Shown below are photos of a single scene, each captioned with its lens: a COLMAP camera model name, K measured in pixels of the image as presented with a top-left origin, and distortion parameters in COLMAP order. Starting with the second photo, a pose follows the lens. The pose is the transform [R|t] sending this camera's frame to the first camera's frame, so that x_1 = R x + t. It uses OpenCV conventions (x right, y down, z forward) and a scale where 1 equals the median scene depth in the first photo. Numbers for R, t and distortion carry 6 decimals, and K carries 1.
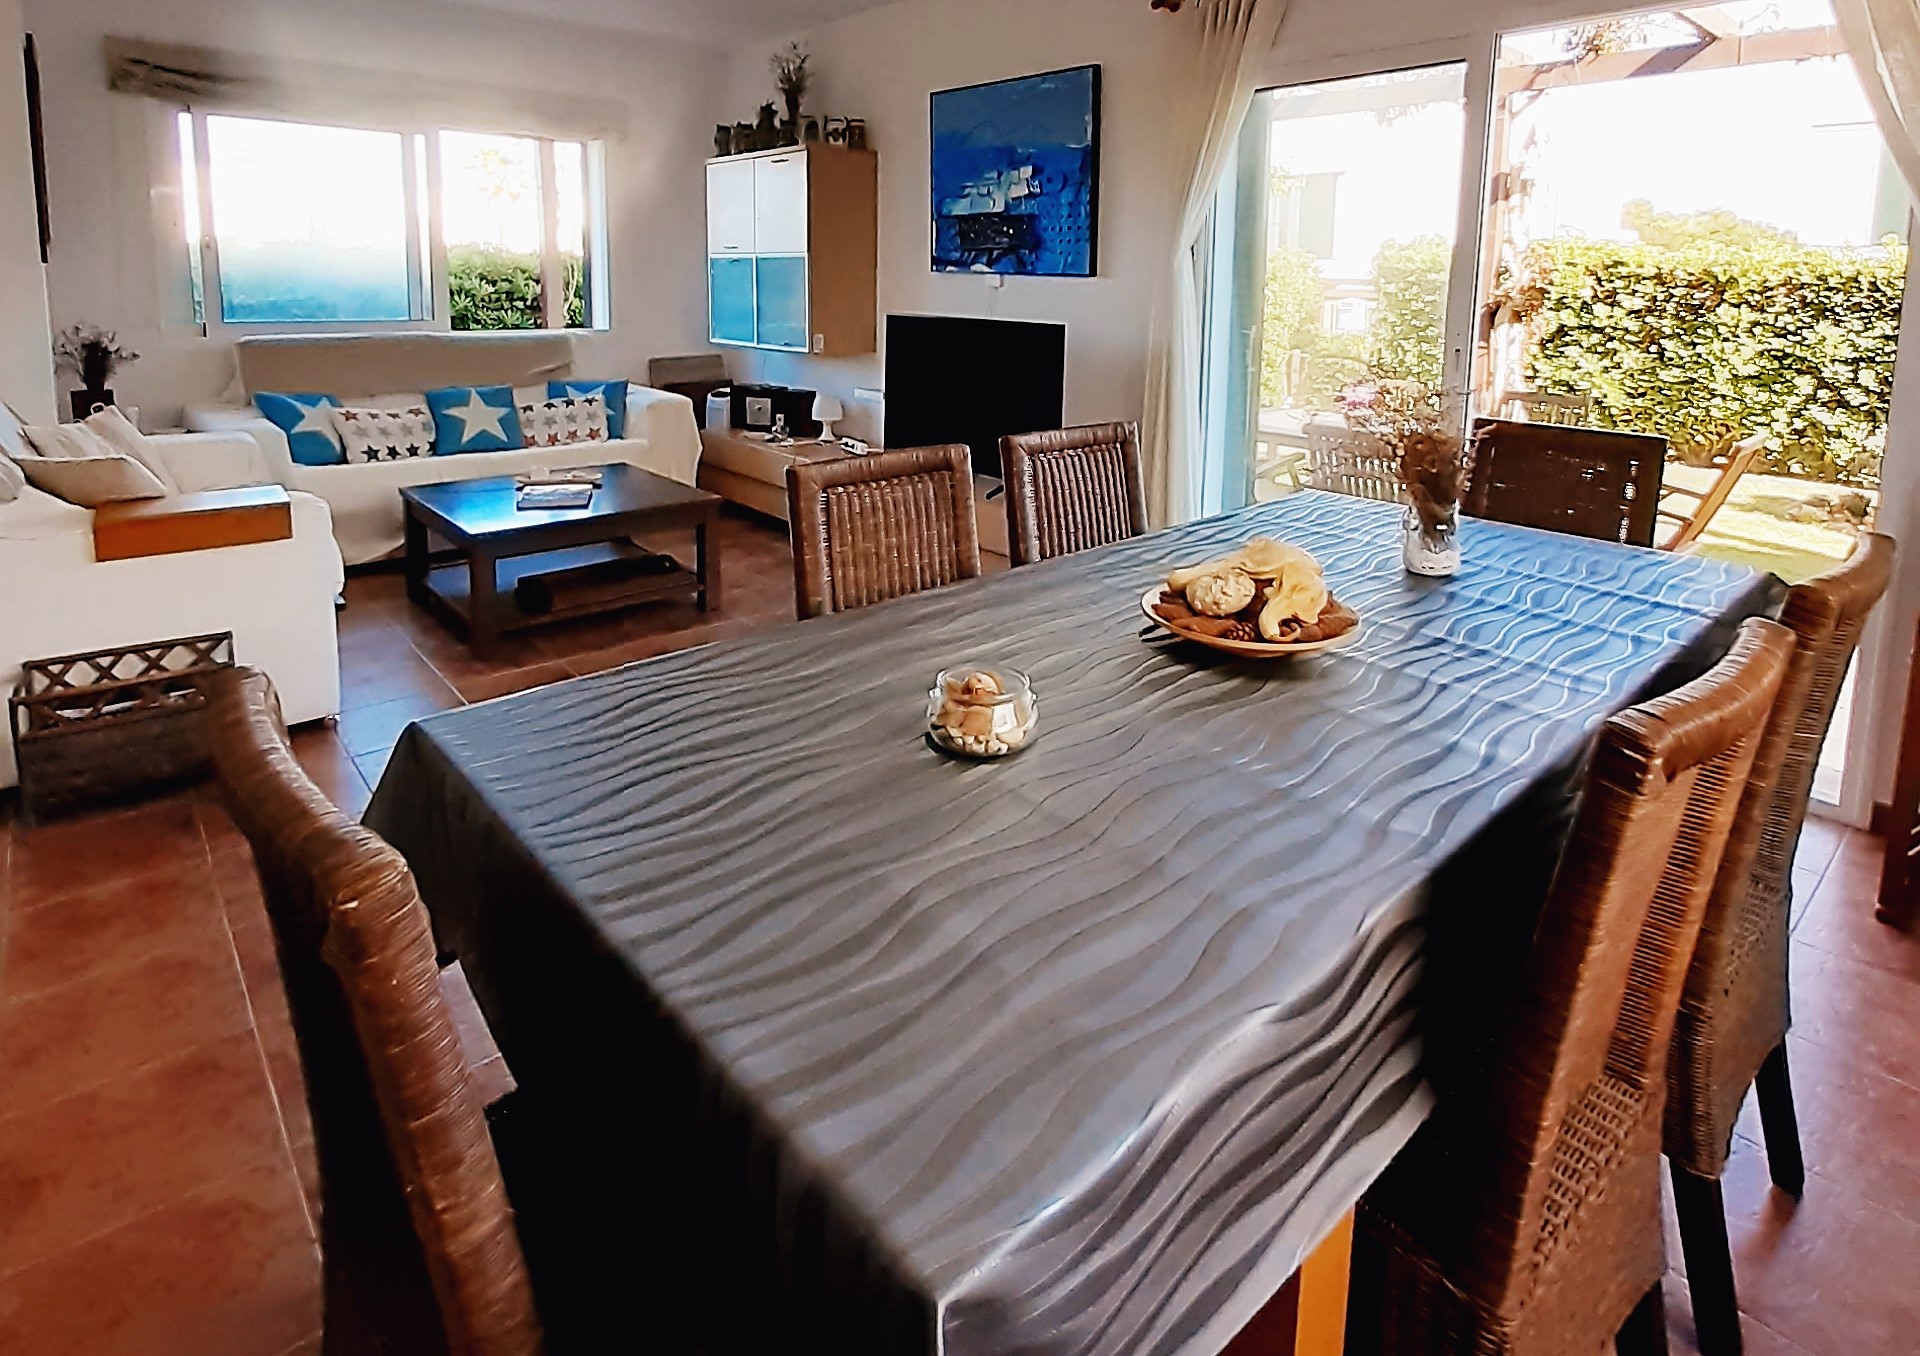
lens RADIAL K [[1023.7, 0, 964.7], [0, 1023.7, 414.8], [0, 0, 1]] dist [0.002138, -0.005154]
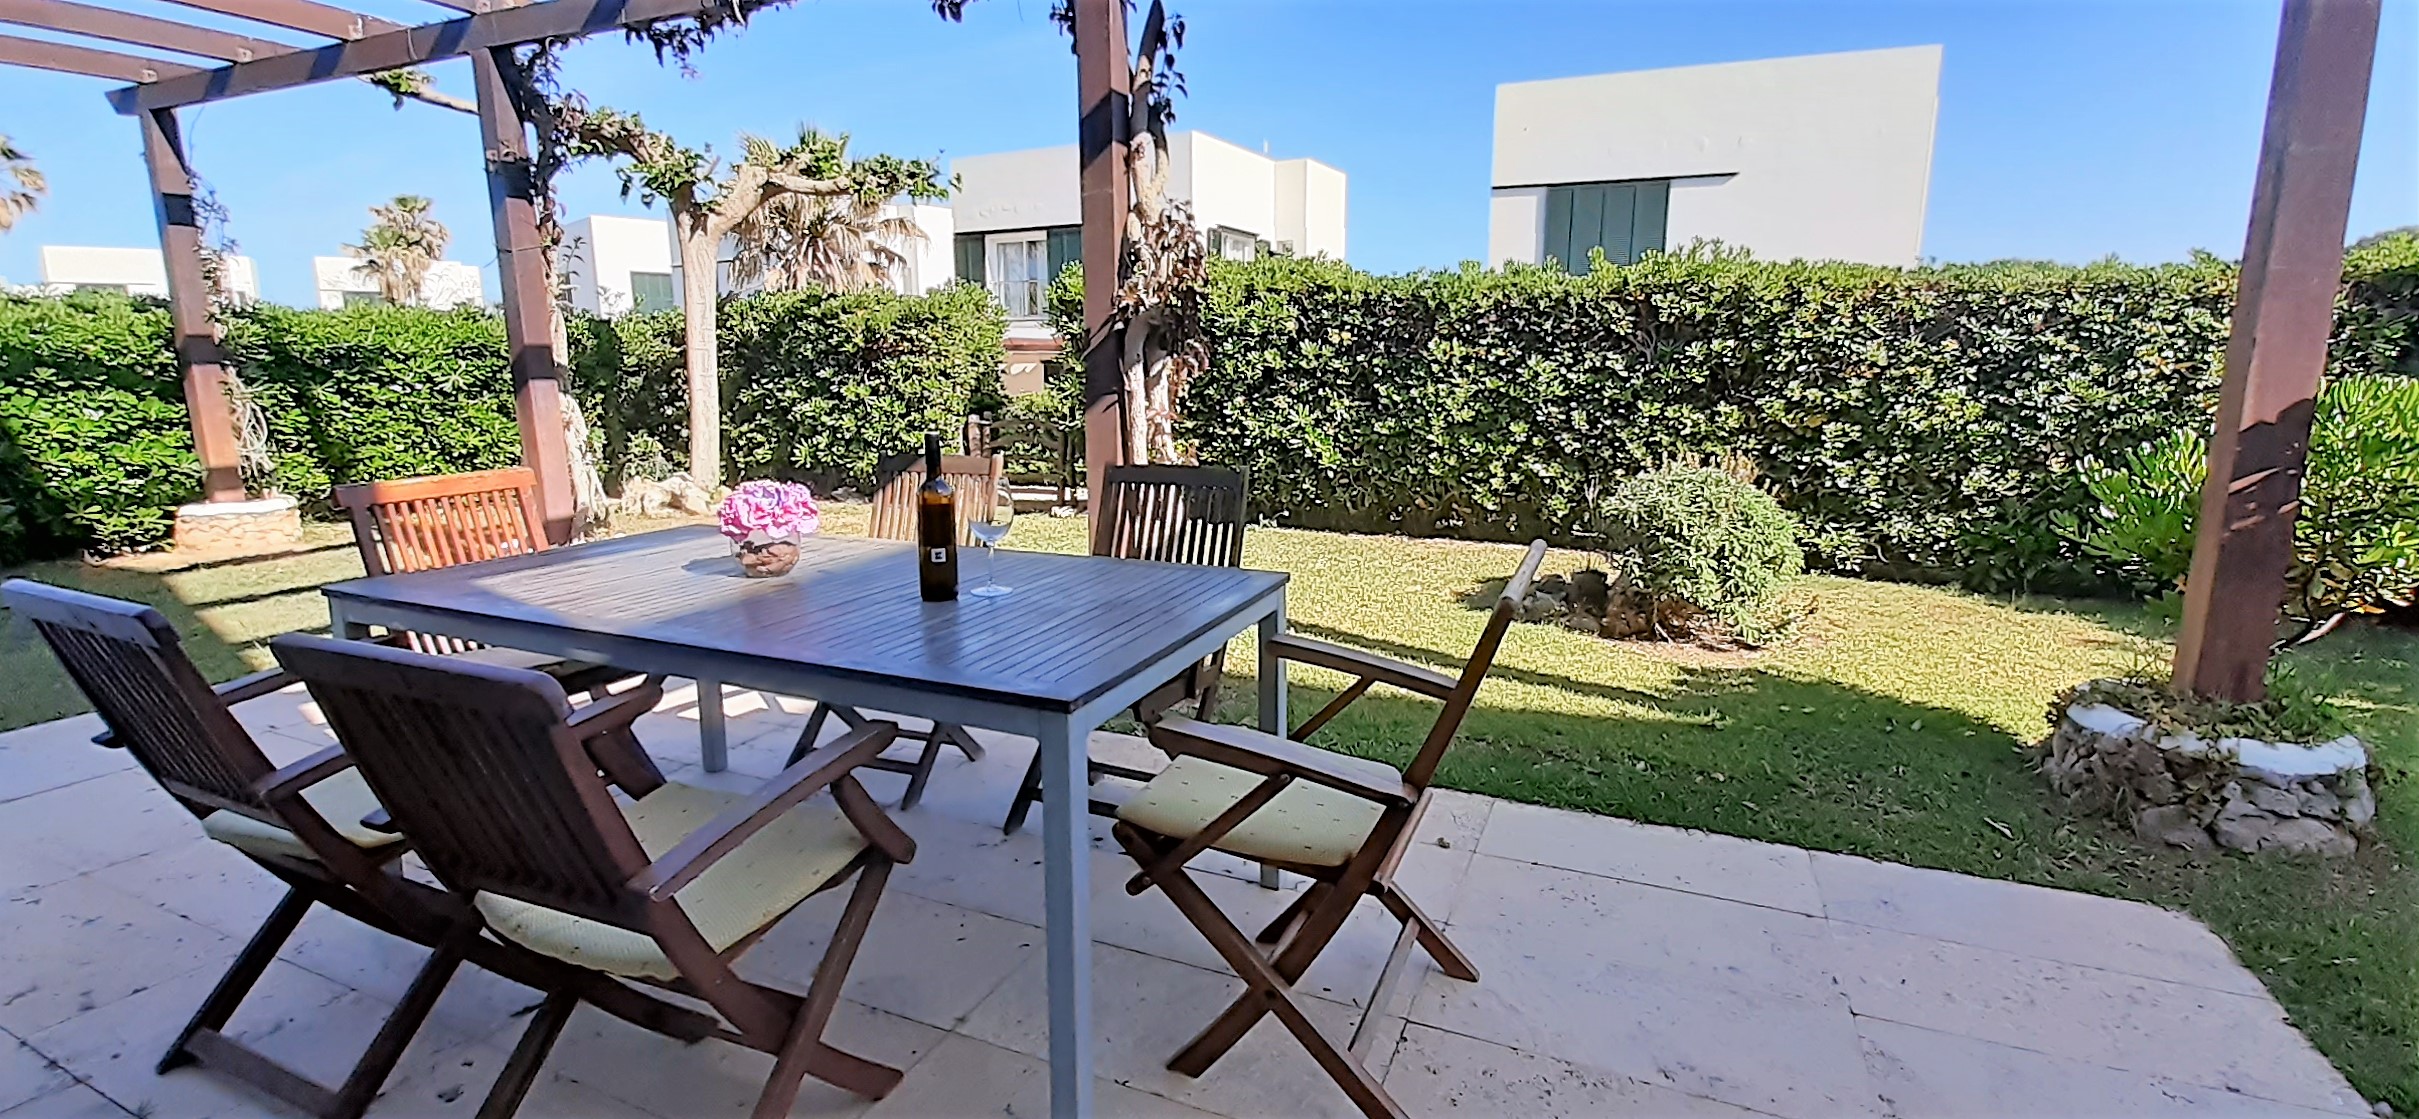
lens RADIAL K [[1034.7, 0, 1224.0], [0, 1034.7, 565.9], [0, 0, 1]] dist [-0.005191, -0.000863]
pose [[0.904083, -0.097907, 0.415991, 0.360563], [0.066983, 0.993836, 0.088334, -0.016192], [-0.422075, -0.051997, 0.905069, 0.496681]]
